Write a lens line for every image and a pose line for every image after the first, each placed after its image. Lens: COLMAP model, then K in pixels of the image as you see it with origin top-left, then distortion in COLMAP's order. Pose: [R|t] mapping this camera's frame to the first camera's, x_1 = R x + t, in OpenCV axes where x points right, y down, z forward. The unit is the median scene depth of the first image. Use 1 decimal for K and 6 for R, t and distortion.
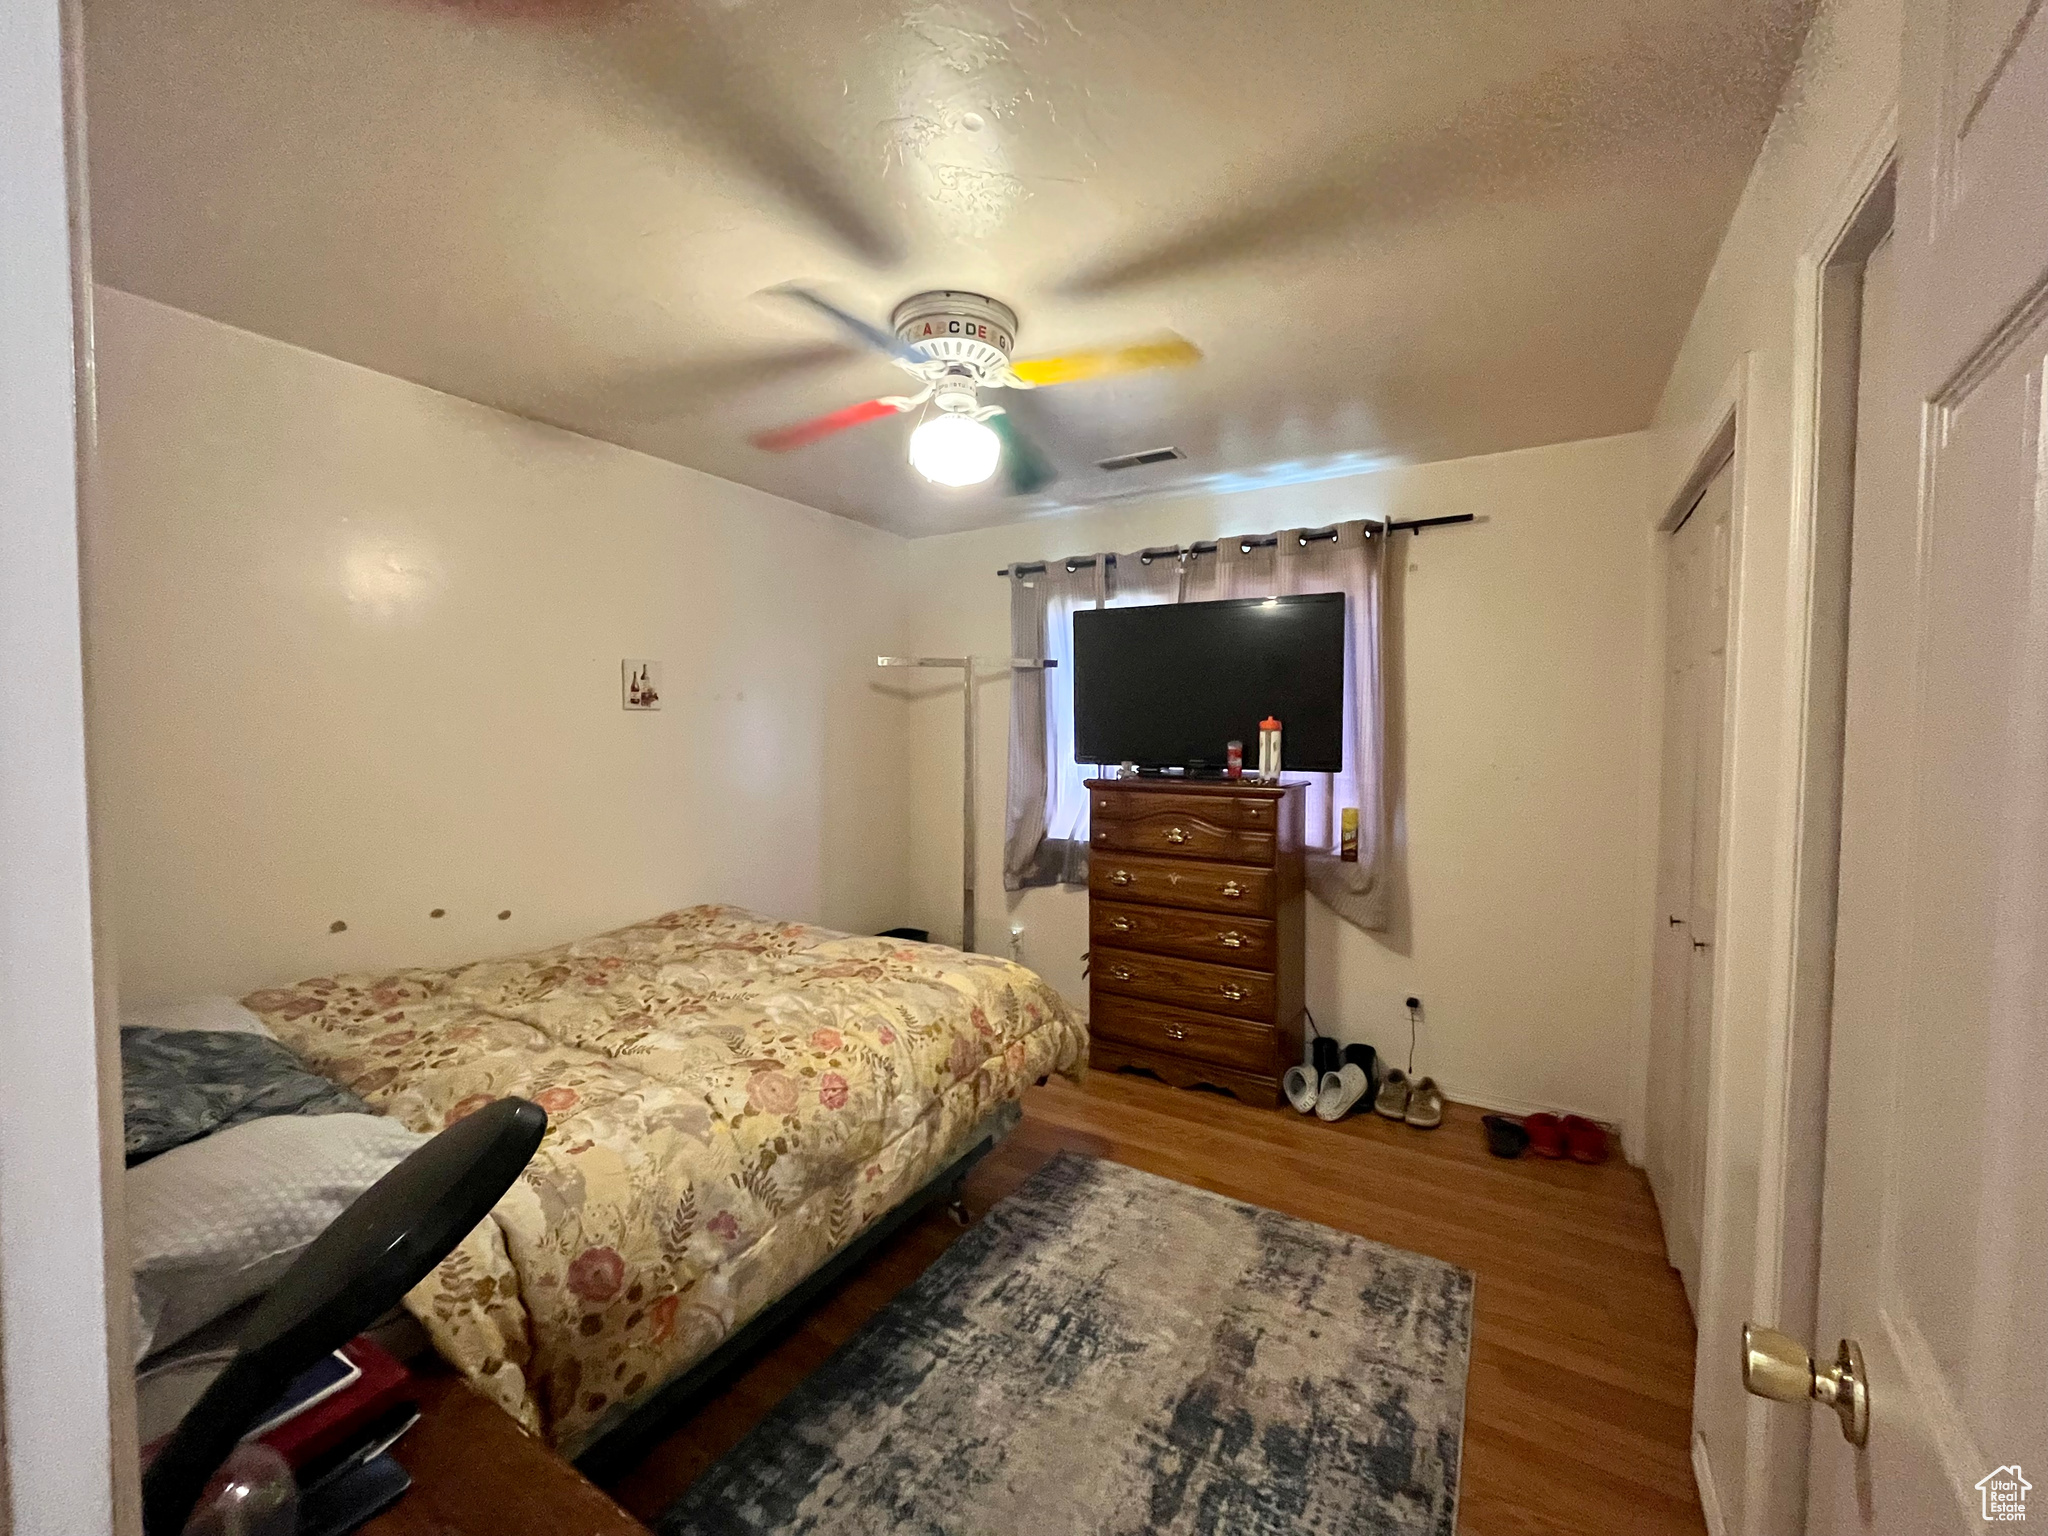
lens RADIAL K [[825.4, 0, 1025.1], [0, 825.4, 764.5], [0, 0, 1]] dist [-0.000775, -0.000950]
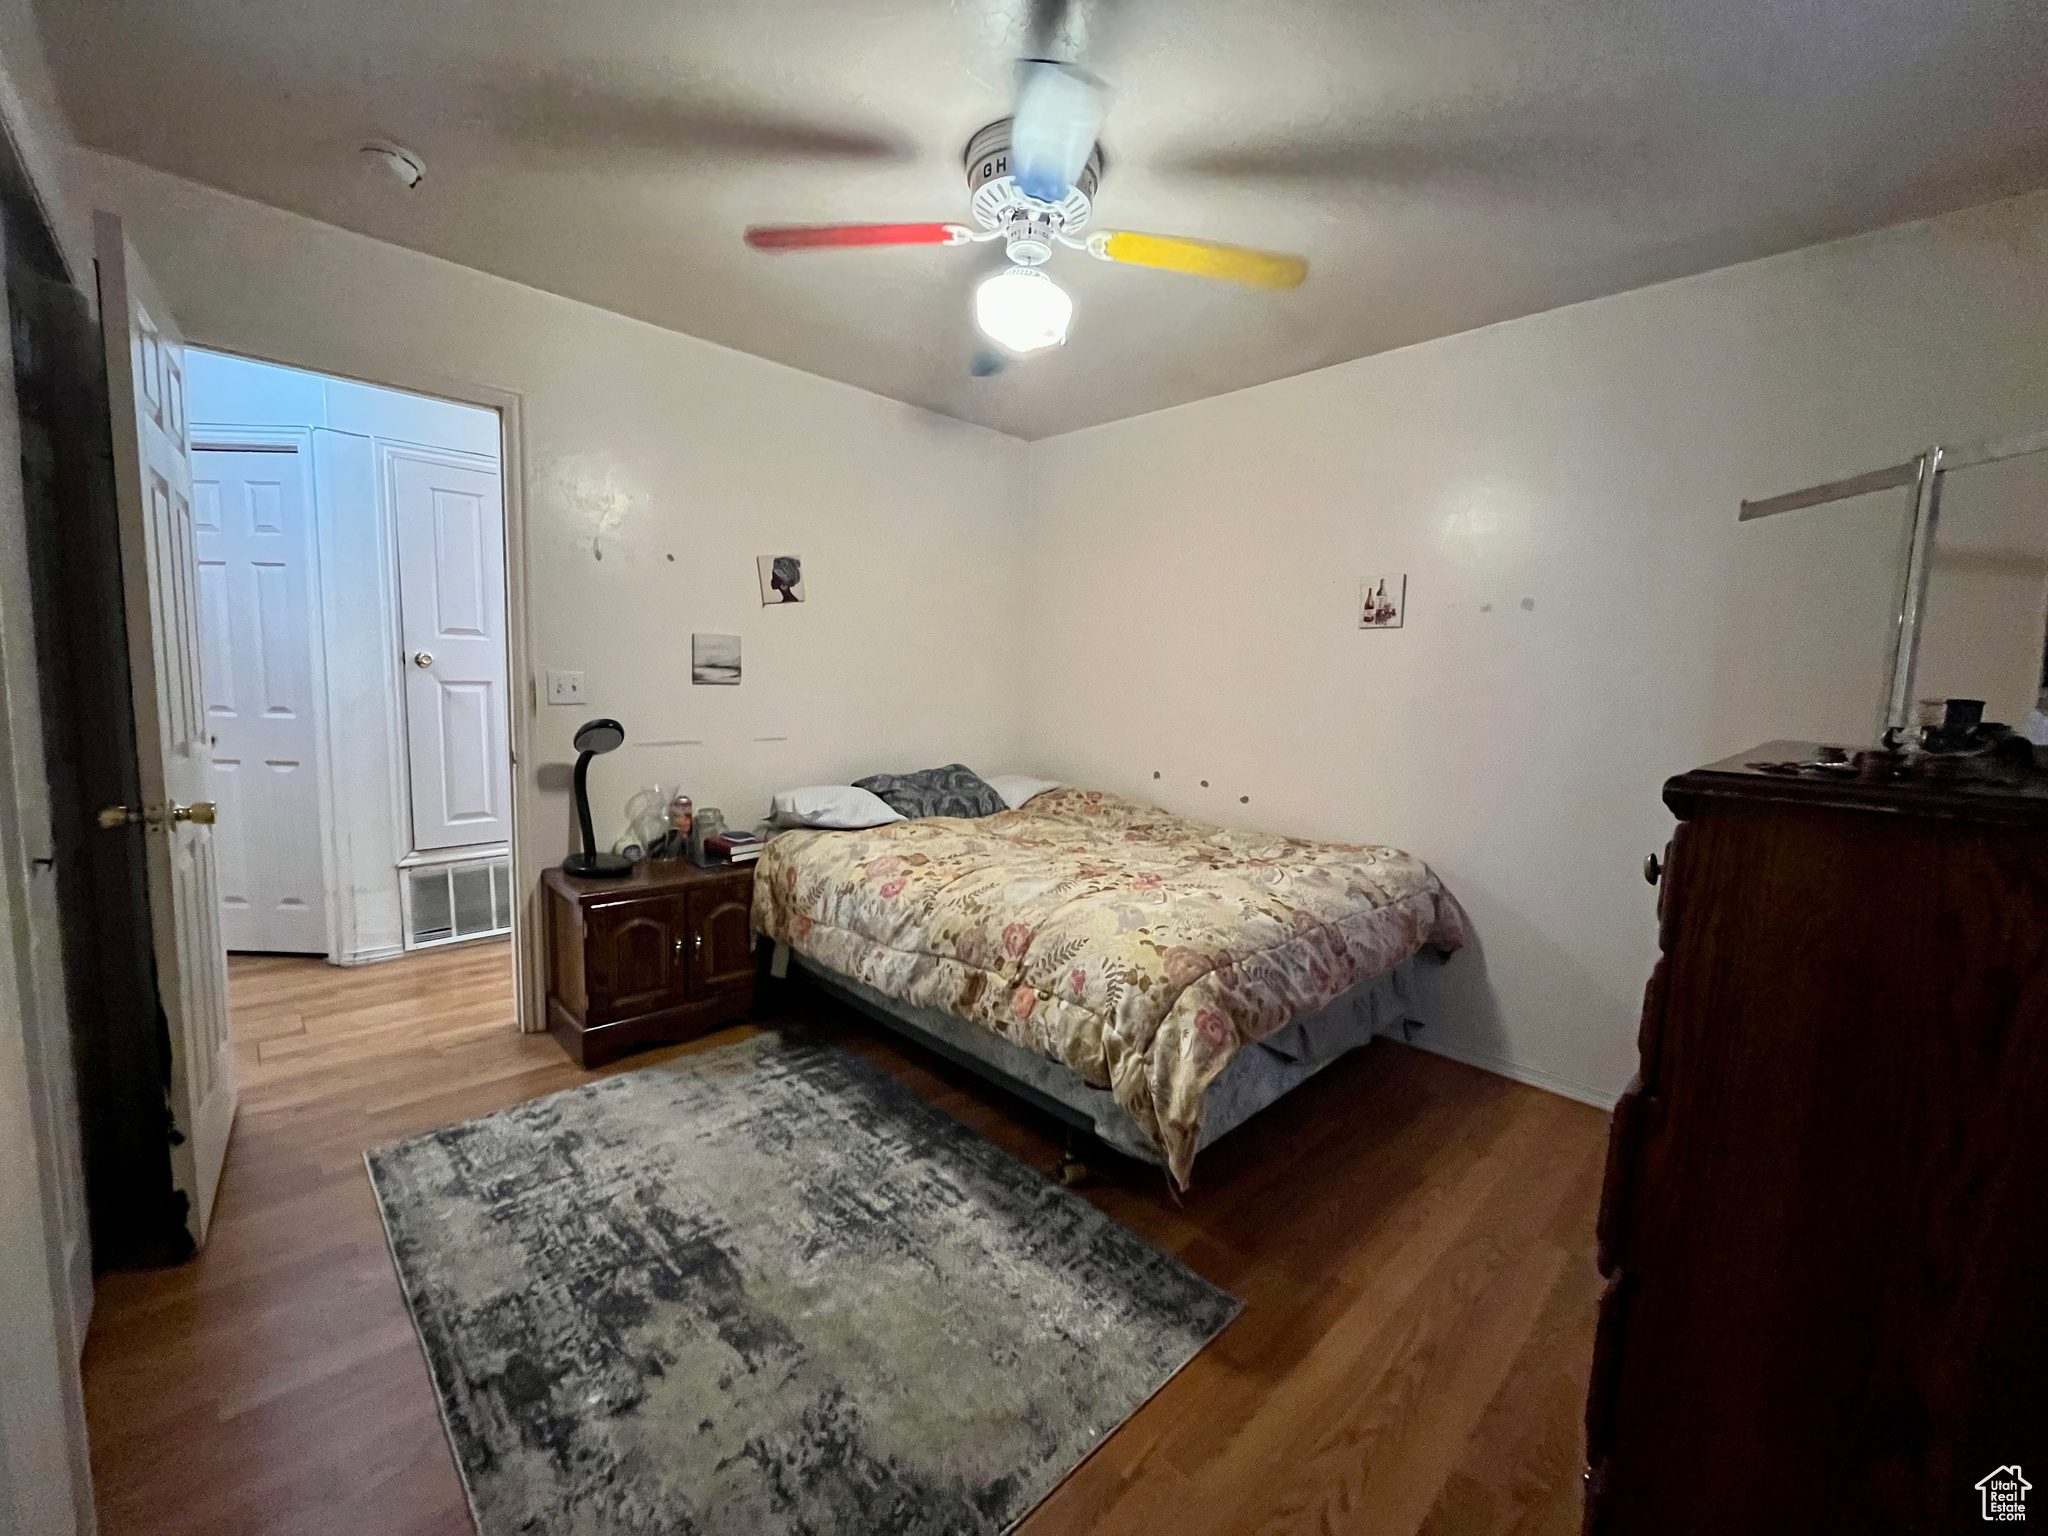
lens RADIAL K [[825.4, 0, 1025.1], [0, 825.4, 764.5], [0, 0, 1]] dist [-0.000775, -0.000950]
pose [[-0.257549, 0.090433, -0.962024, 1.025528], [-0.073837, 0.990858, 0.112911, 0.021925], [0.963440, 0.100113, -0.248517, 1.551963]]
